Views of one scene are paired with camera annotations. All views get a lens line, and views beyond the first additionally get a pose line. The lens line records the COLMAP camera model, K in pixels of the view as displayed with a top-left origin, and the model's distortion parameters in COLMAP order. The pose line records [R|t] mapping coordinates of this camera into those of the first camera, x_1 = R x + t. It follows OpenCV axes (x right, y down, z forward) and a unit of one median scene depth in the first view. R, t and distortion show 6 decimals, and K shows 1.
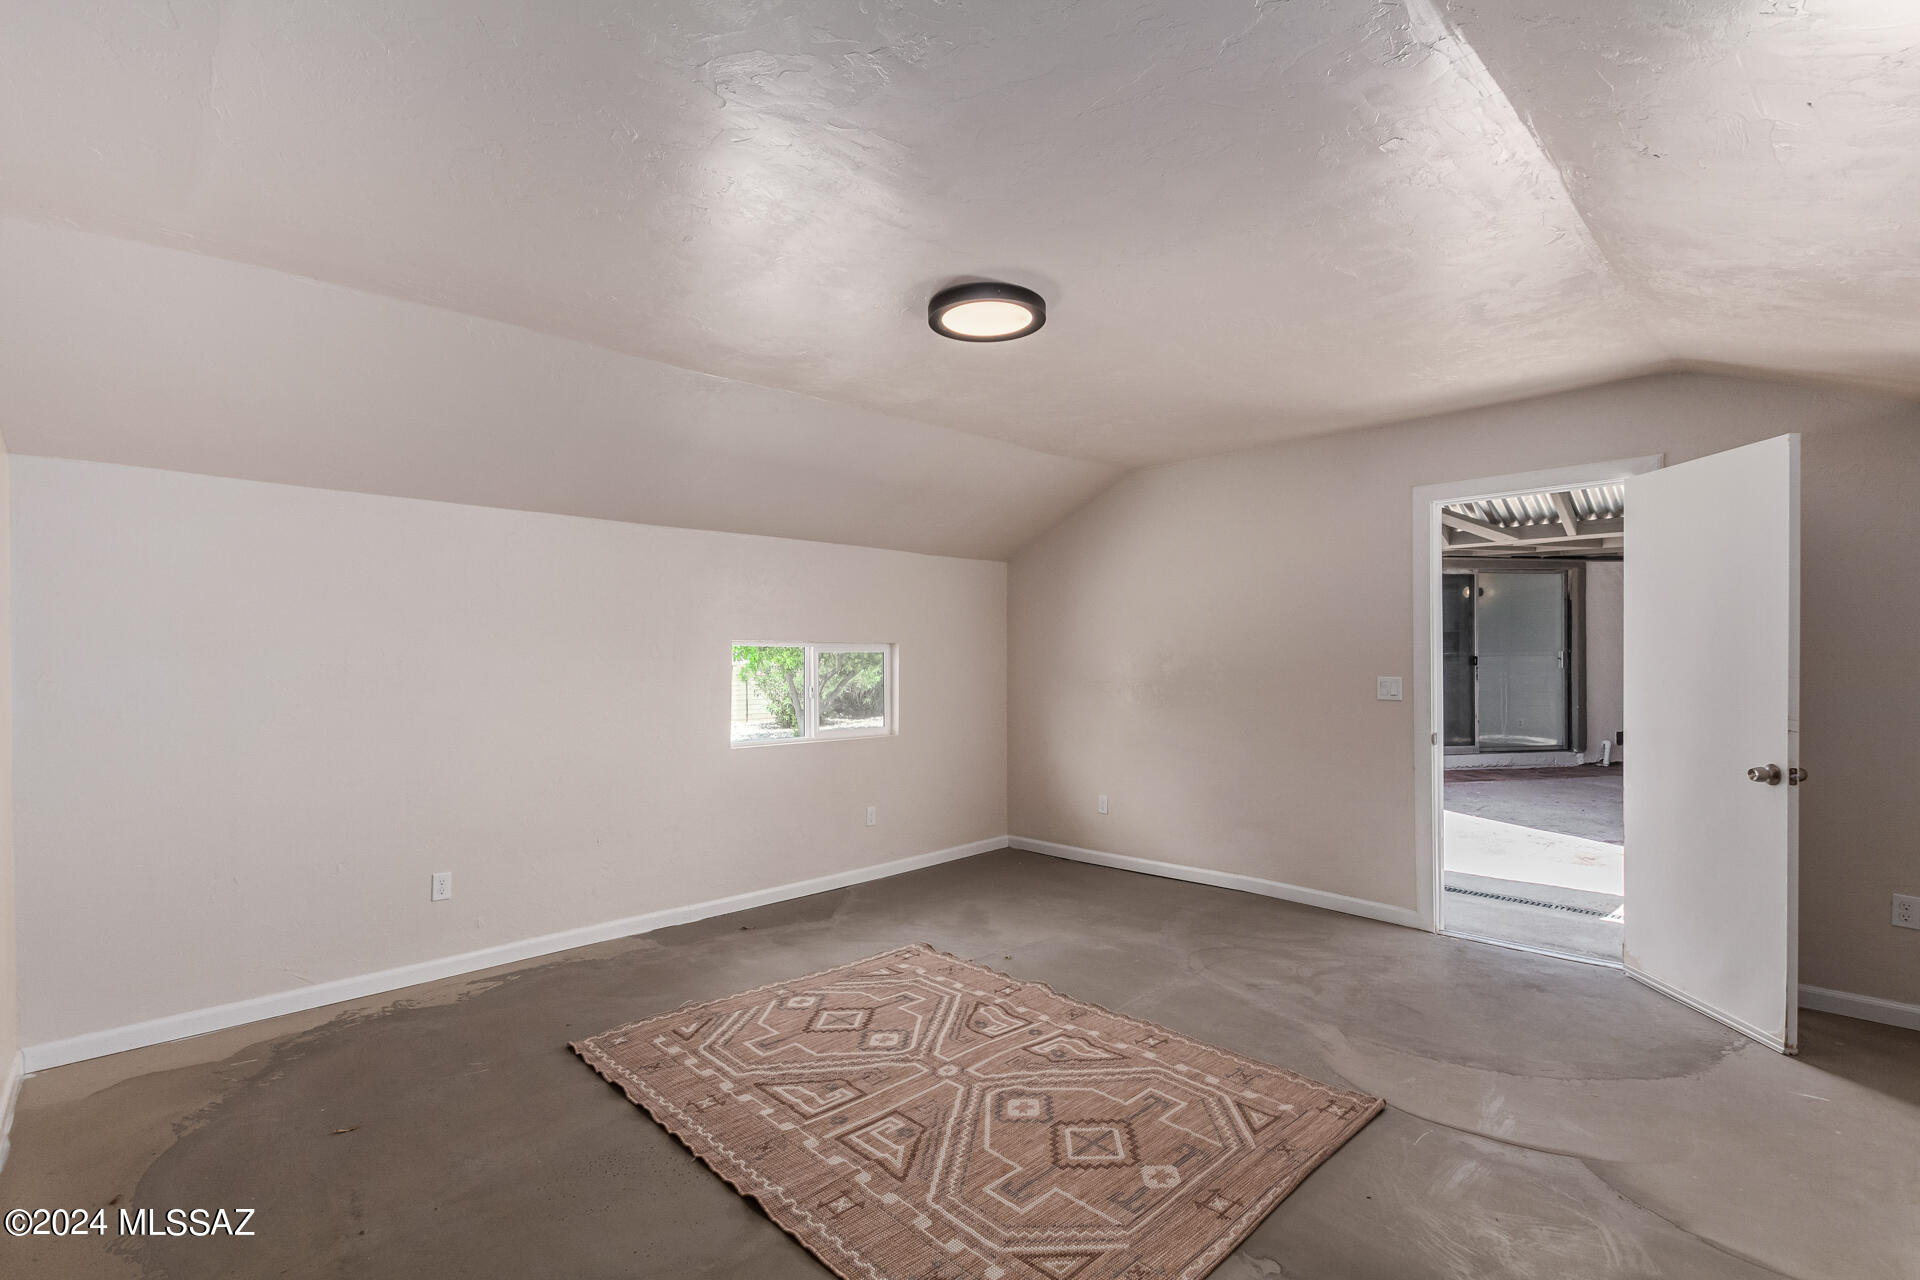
lens RADIAL K [[869.4, 0, 953.8], [0, 869.4, 659.2], [0, 0, 1]] dist [0.012946, -0.007895]
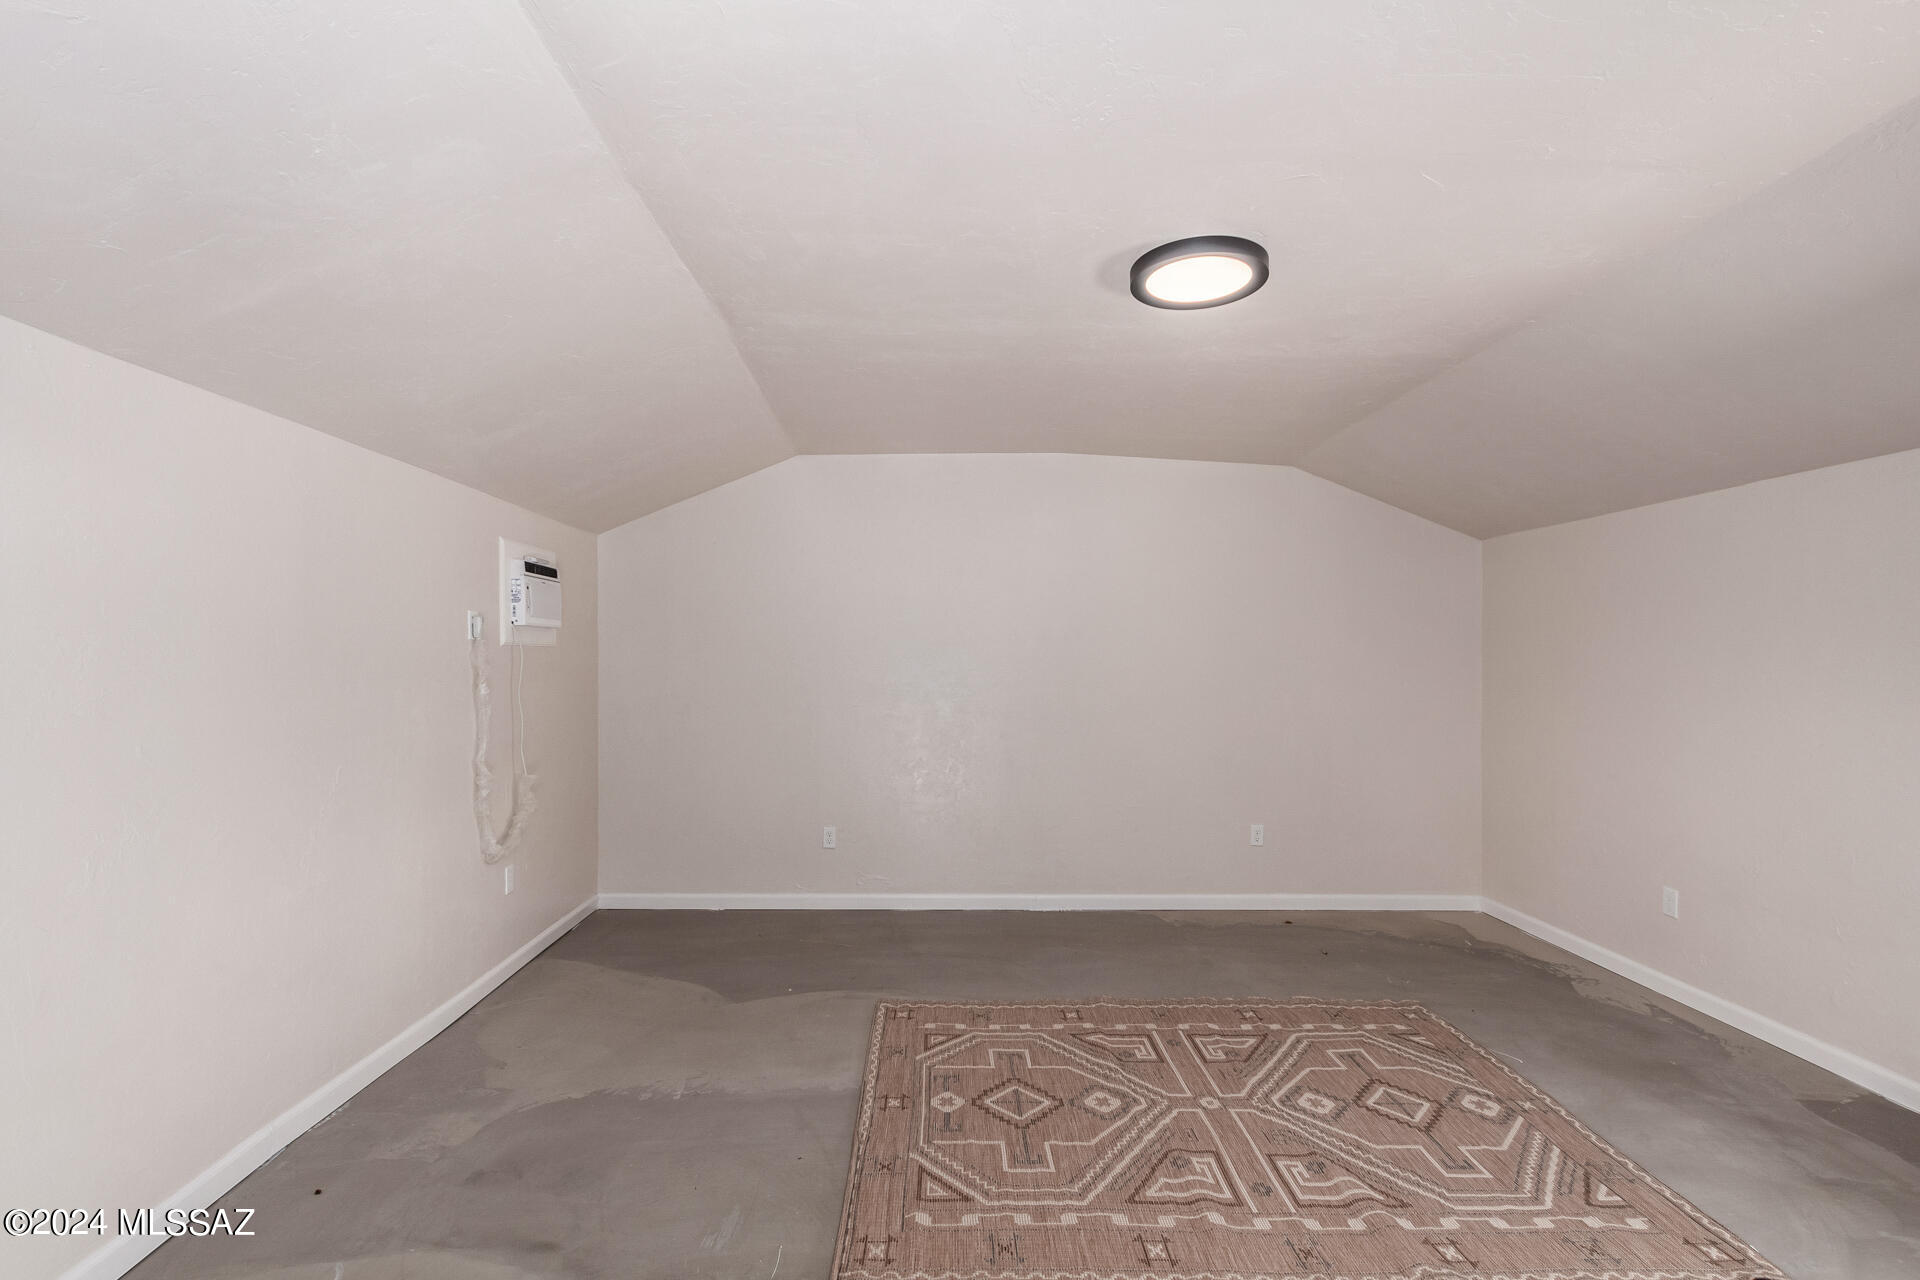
lens RADIAL K [[869.4, 0, 953.8], [0, 869.4, 659.2], [0, 0, 1]] dist [0.012946, -0.007895]
pose [[-0.671143, 0.001813, -0.741326, 0.888160], [-0.003247, 0.999980, 0.005385, -0.011932], [0.741321, 0.006021, -0.671124, 1.441657]]
